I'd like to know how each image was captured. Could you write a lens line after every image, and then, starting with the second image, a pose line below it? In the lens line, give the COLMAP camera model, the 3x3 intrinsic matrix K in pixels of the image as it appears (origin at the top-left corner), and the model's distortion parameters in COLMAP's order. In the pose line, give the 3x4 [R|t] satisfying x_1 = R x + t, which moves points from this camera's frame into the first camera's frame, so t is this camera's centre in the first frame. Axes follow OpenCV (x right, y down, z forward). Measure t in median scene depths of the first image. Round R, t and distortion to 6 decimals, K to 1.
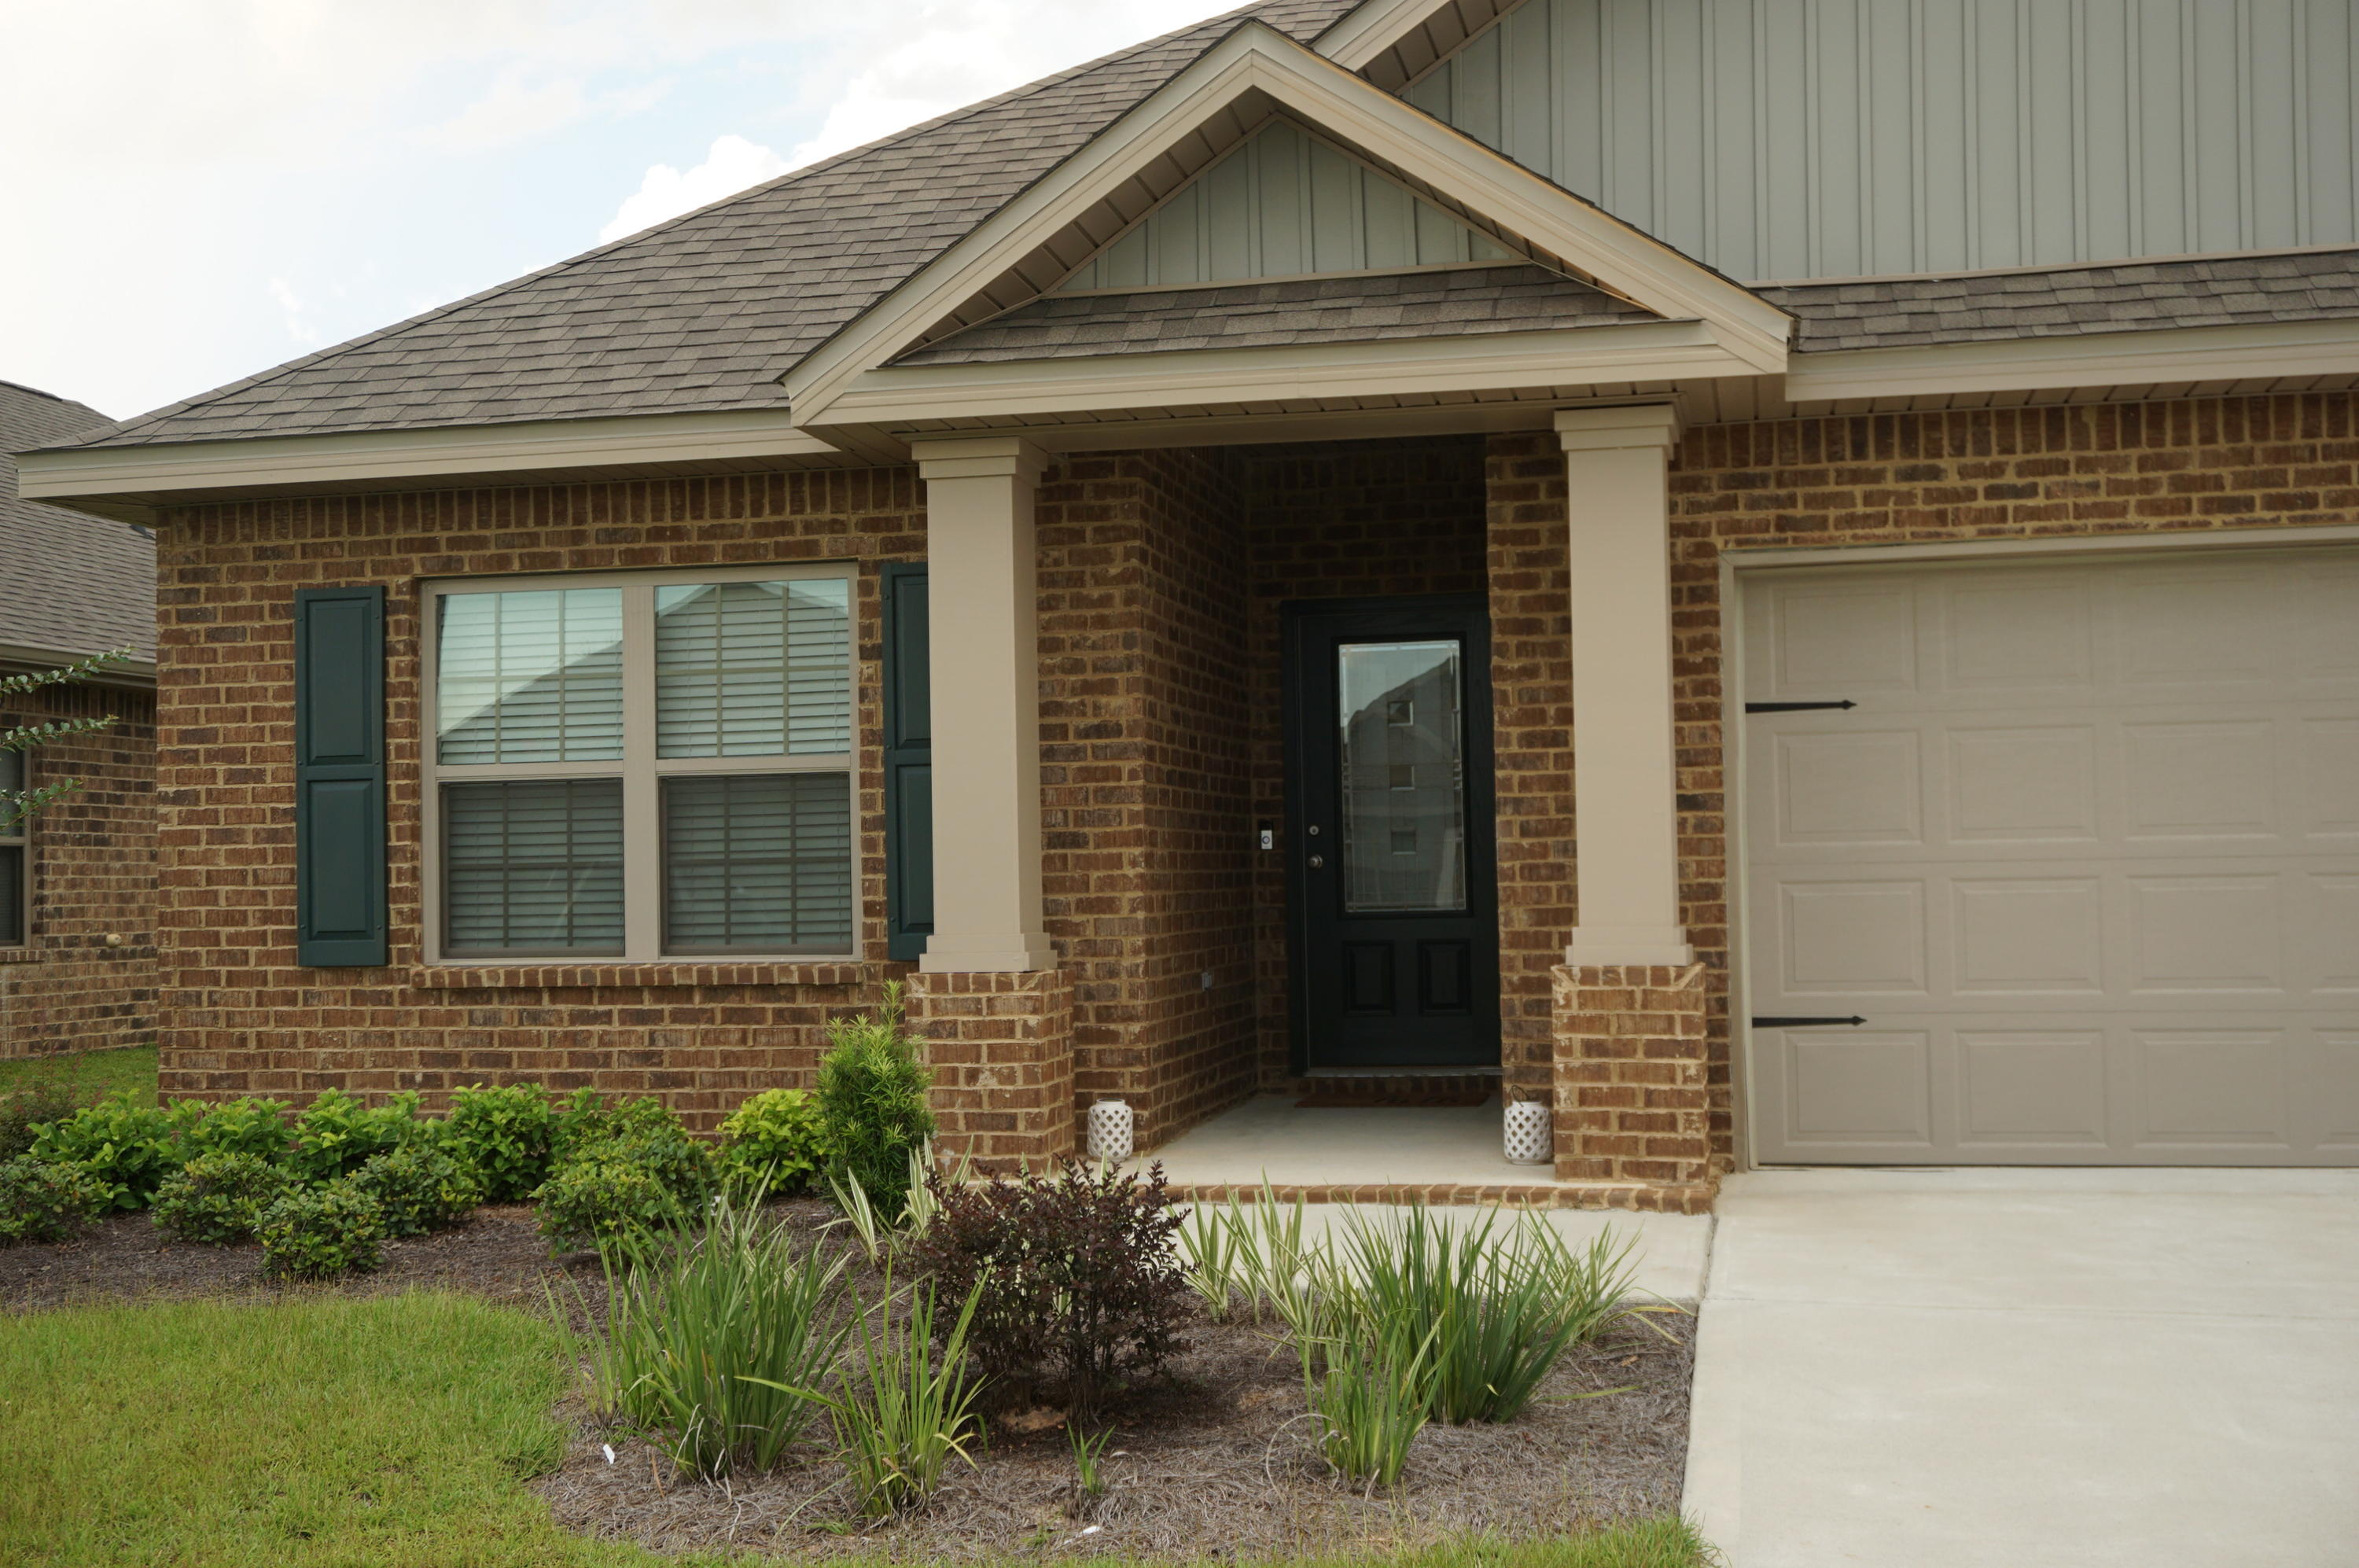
lens RADIAL K [[2691.4, 0, 1193.6], [0, 2691.4, 773.3], [0, 0, 1]] dist [0.002614, 0.000000]
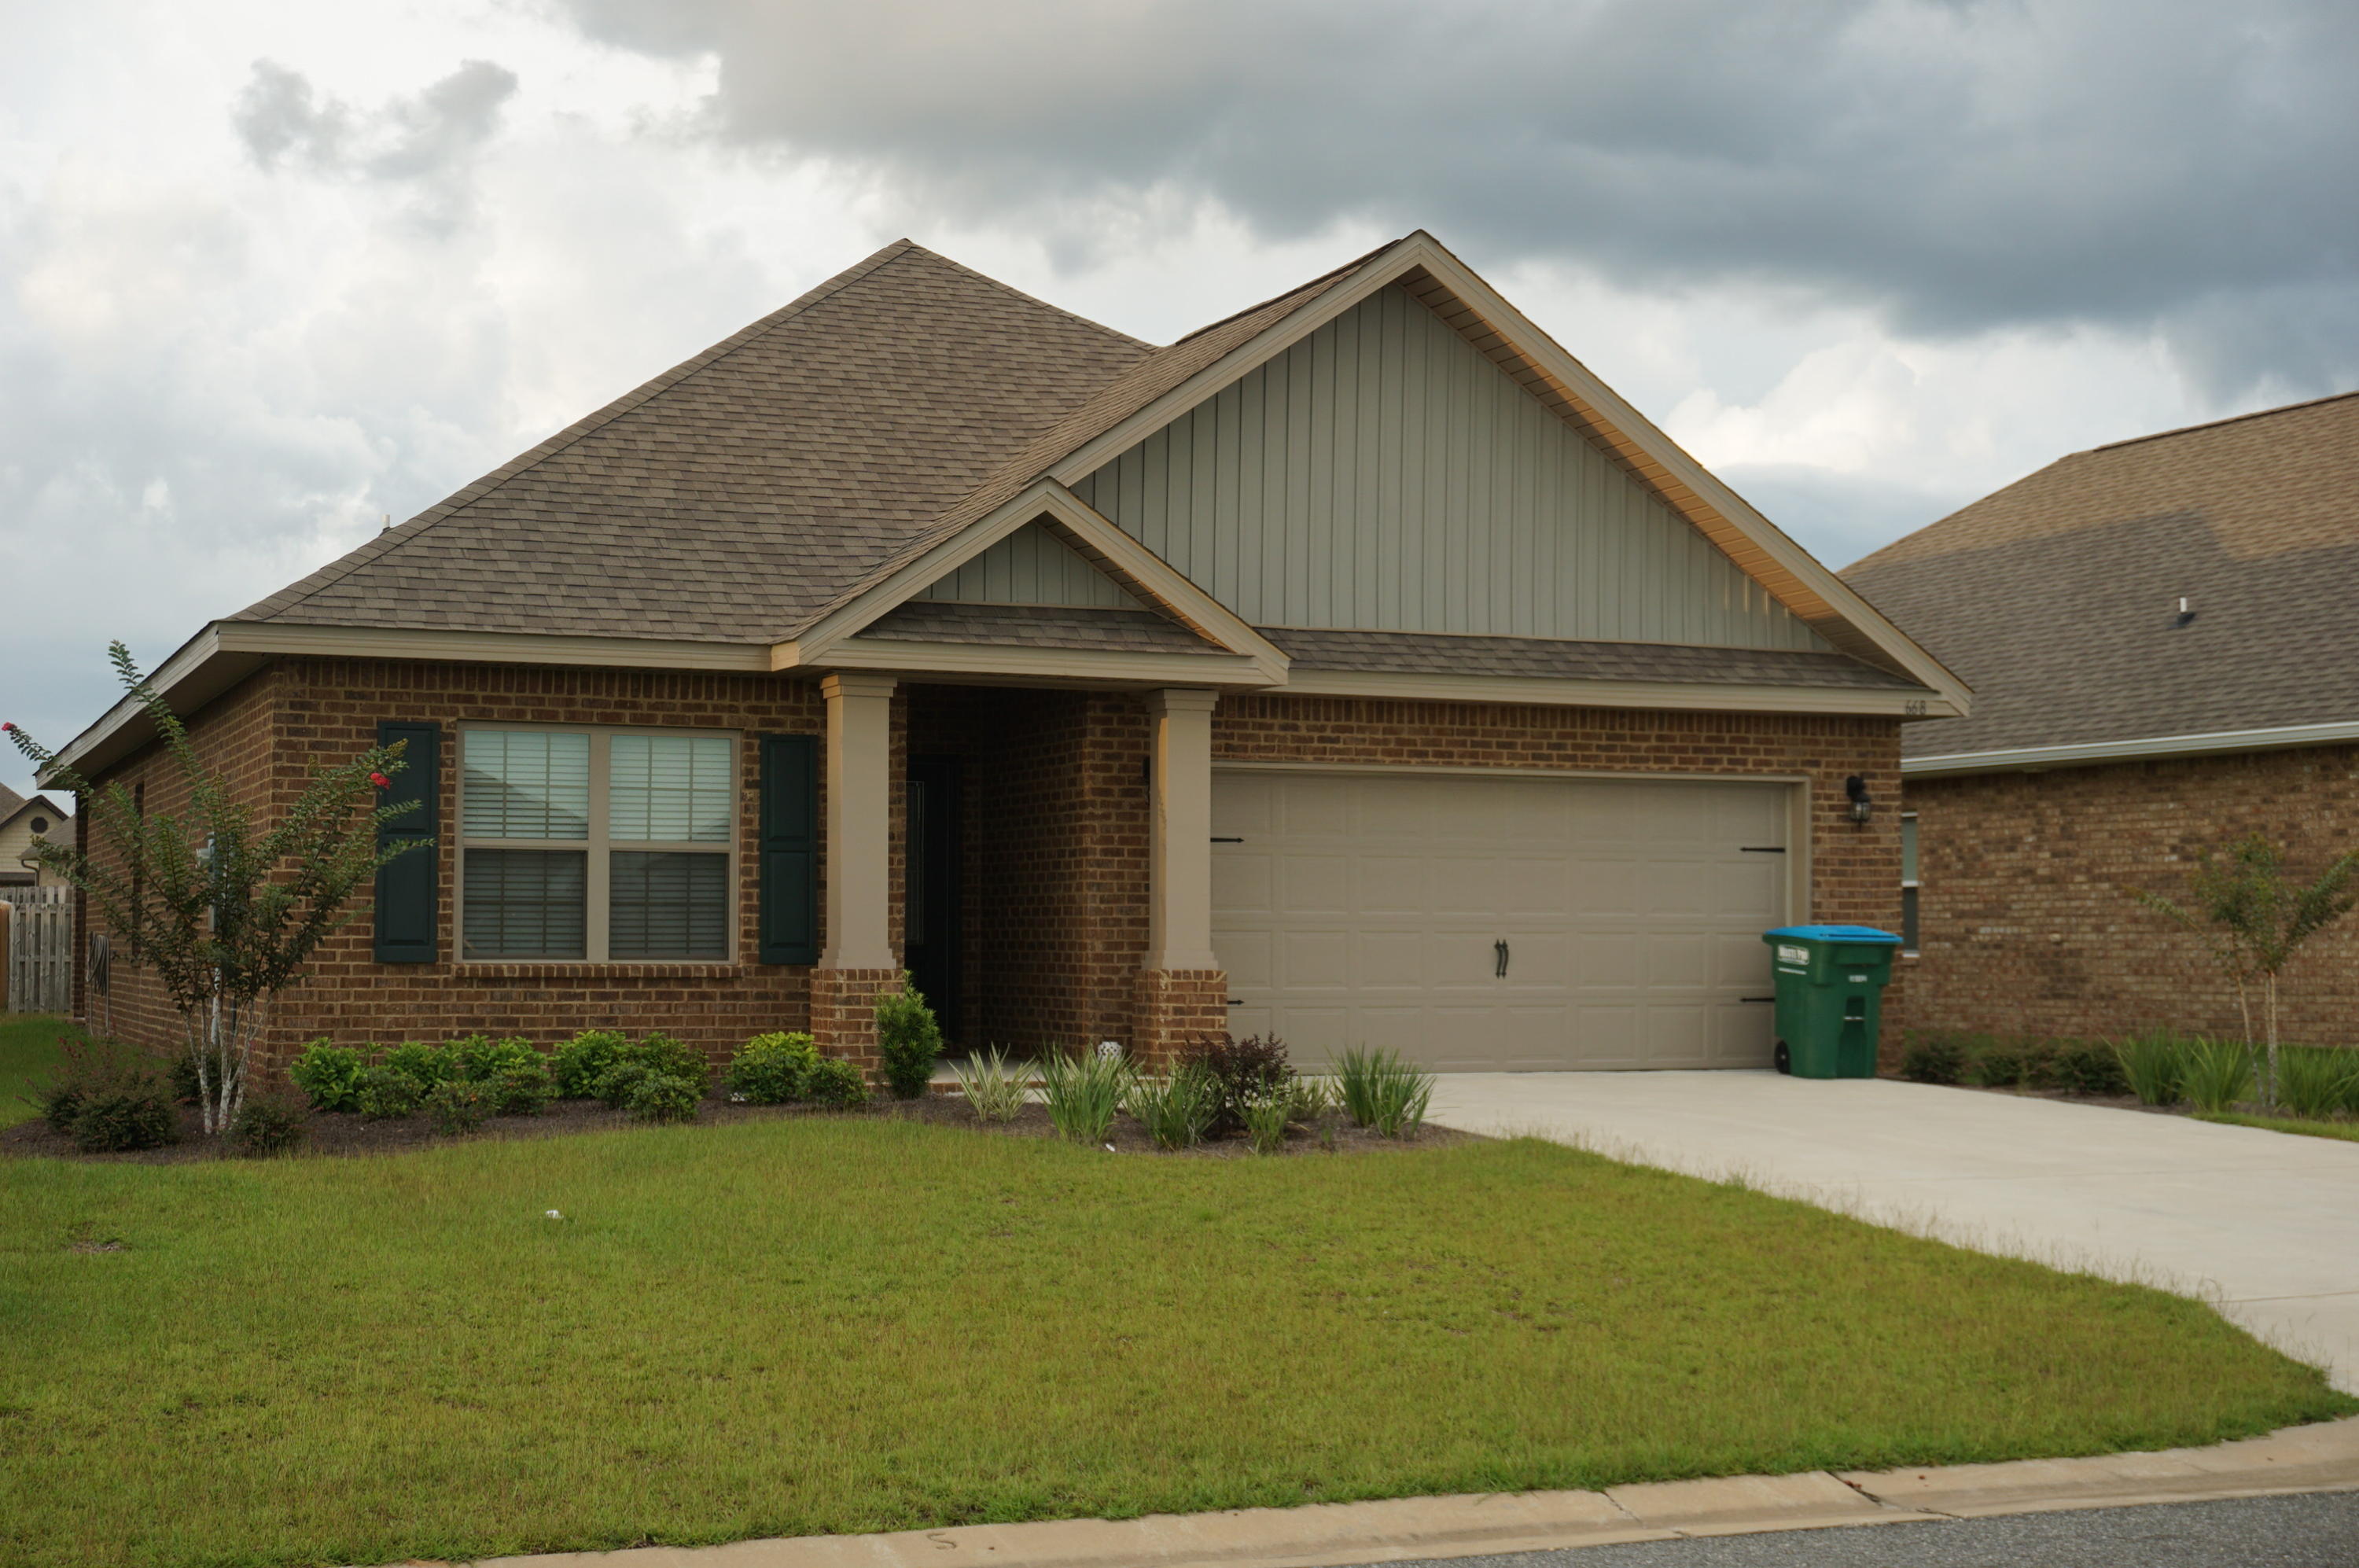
lens RADIAL K [[3165.5, 0, 1133.4], [0, 3165.5, 711.1], [0, 0, 1]] dist [-0.036062, 0.000000]
pose [[0.820497, 0.063772, 0.568082, -1.069034], [-0.041823, 0.997791, -0.051605, 0.002574], [-0.570119, 0.018583, 0.821352, -0.795758]]
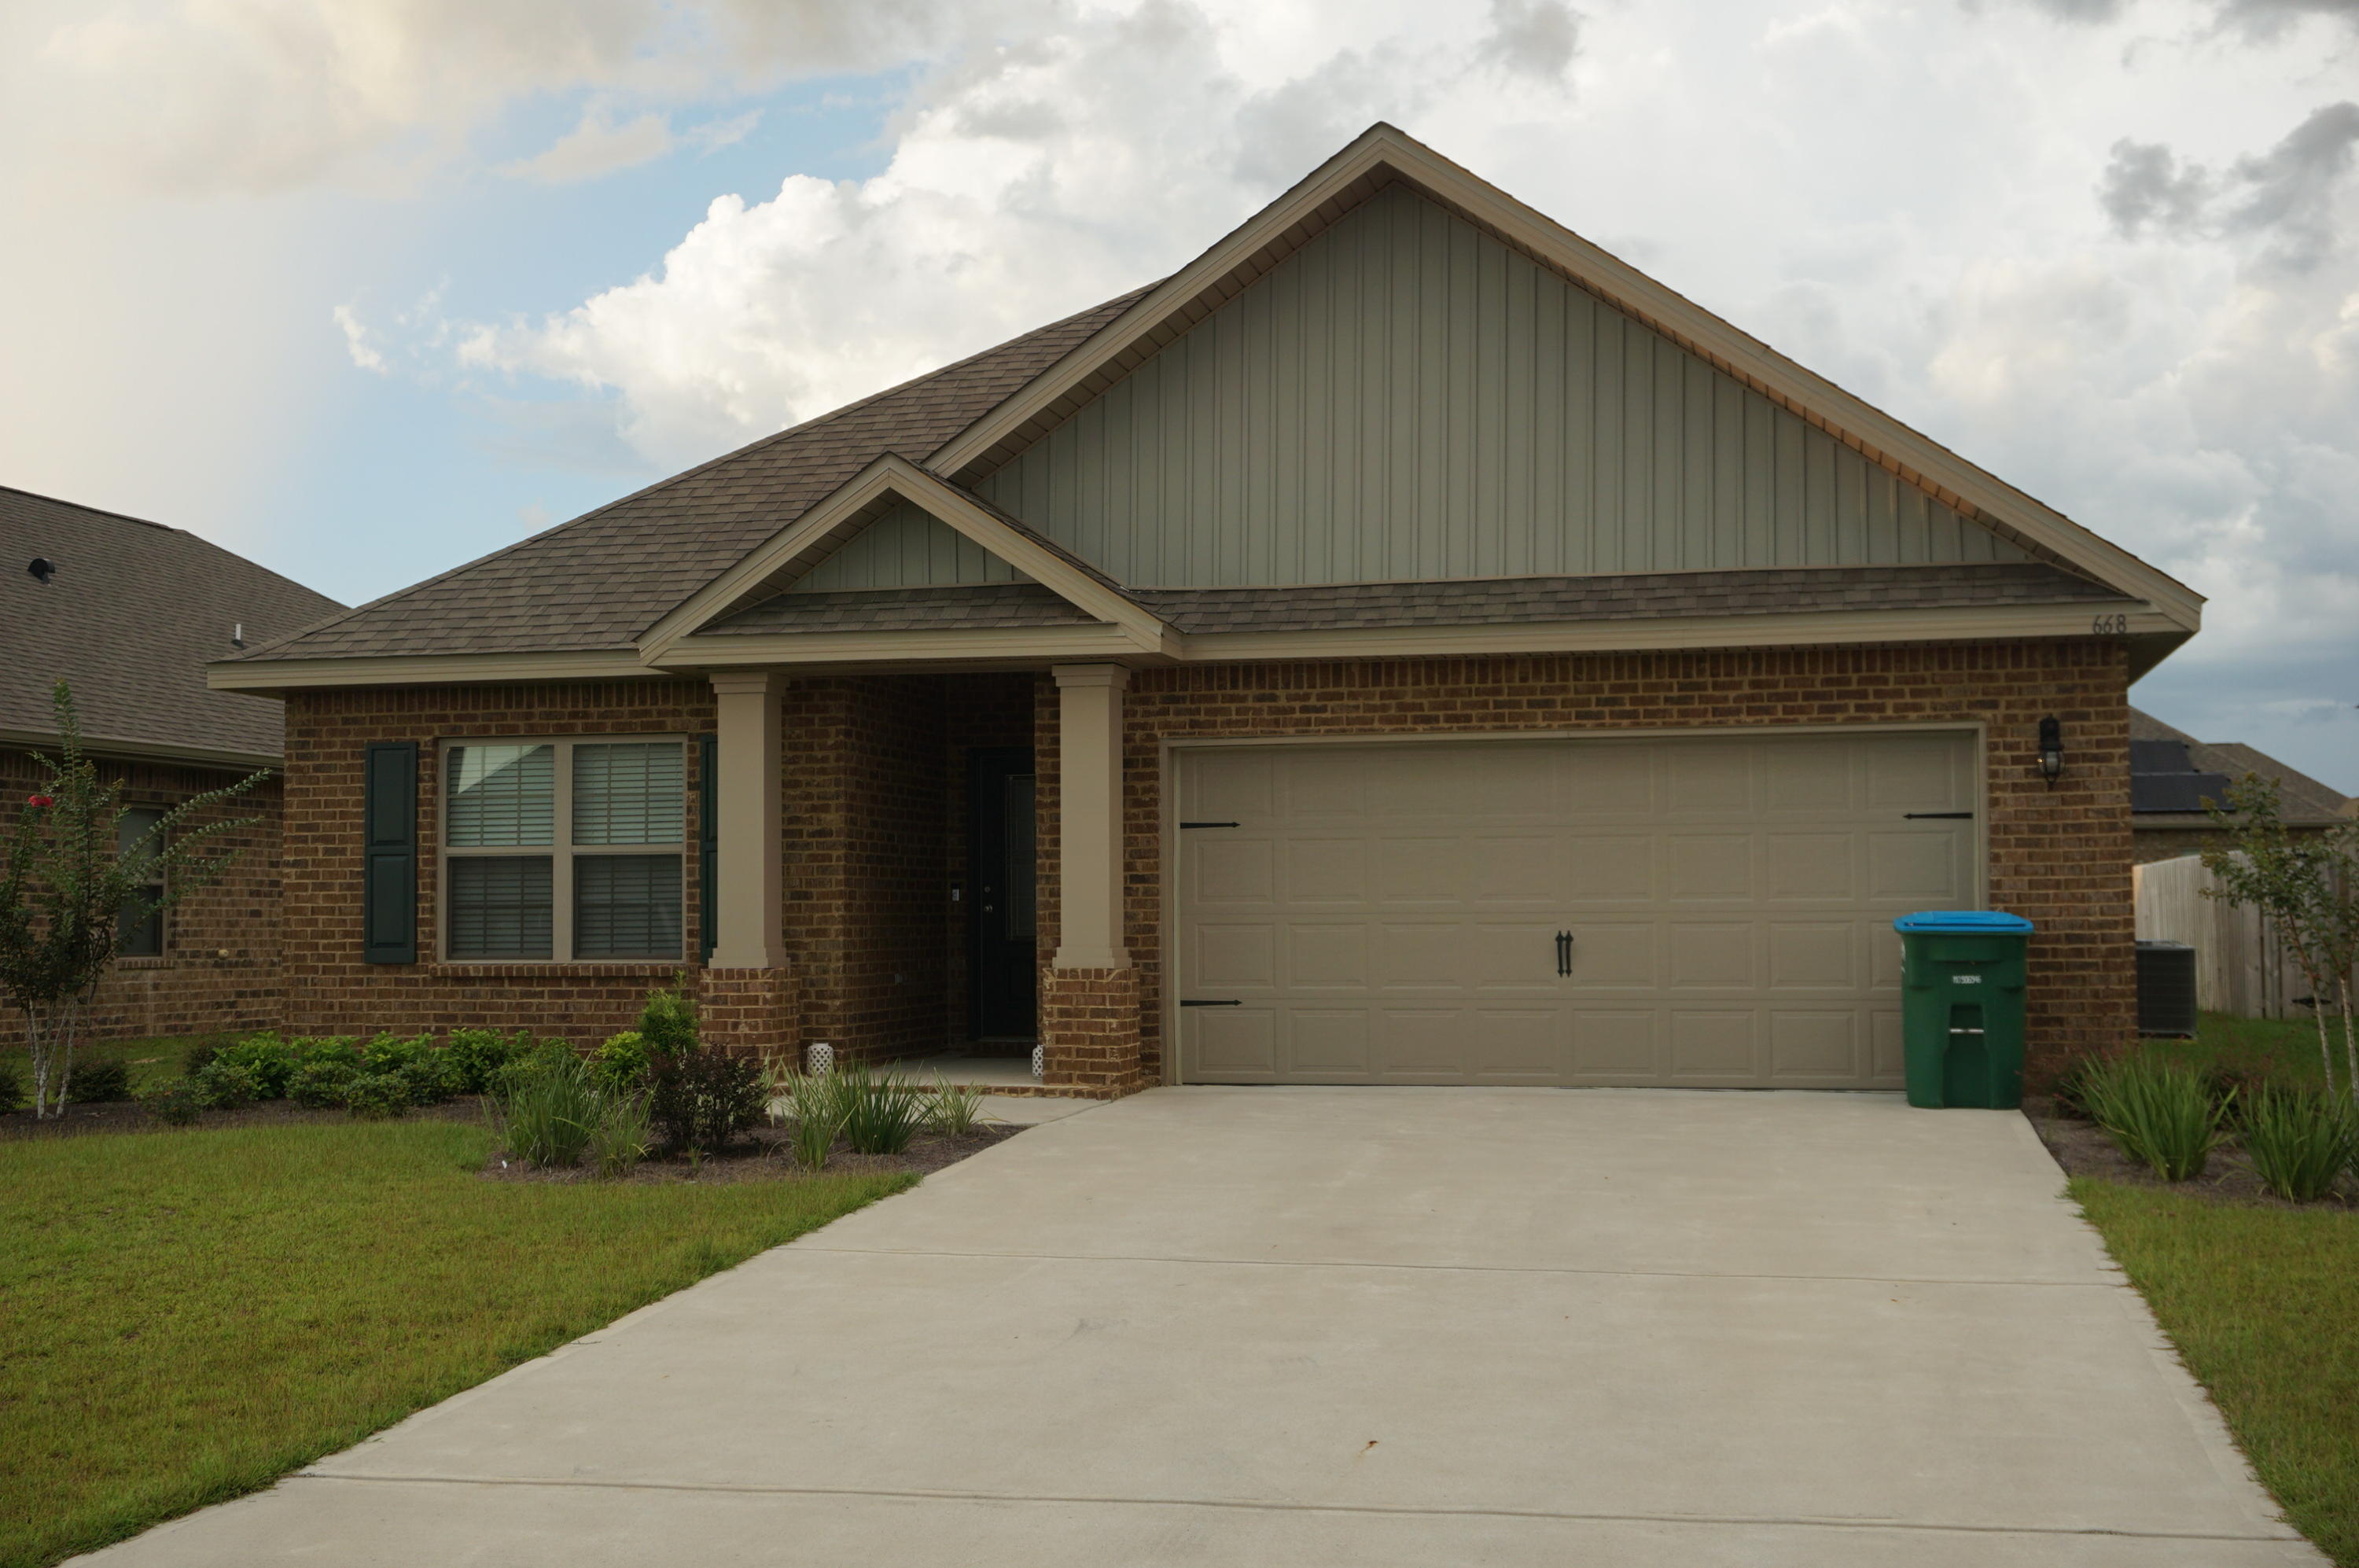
lens RADIAL K [[2691.4, 0, 1164.9], [0, 2691.4, 781.2], [0, 0, 1]] dist [0.002614, 0.000000]
pose [[0.999635, 0.011826, -0.024306, 0.227274], [-0.012113, 0.999858, -0.011709, -0.031441], [0.024165, 0.011999, 0.999636, -0.734525]]
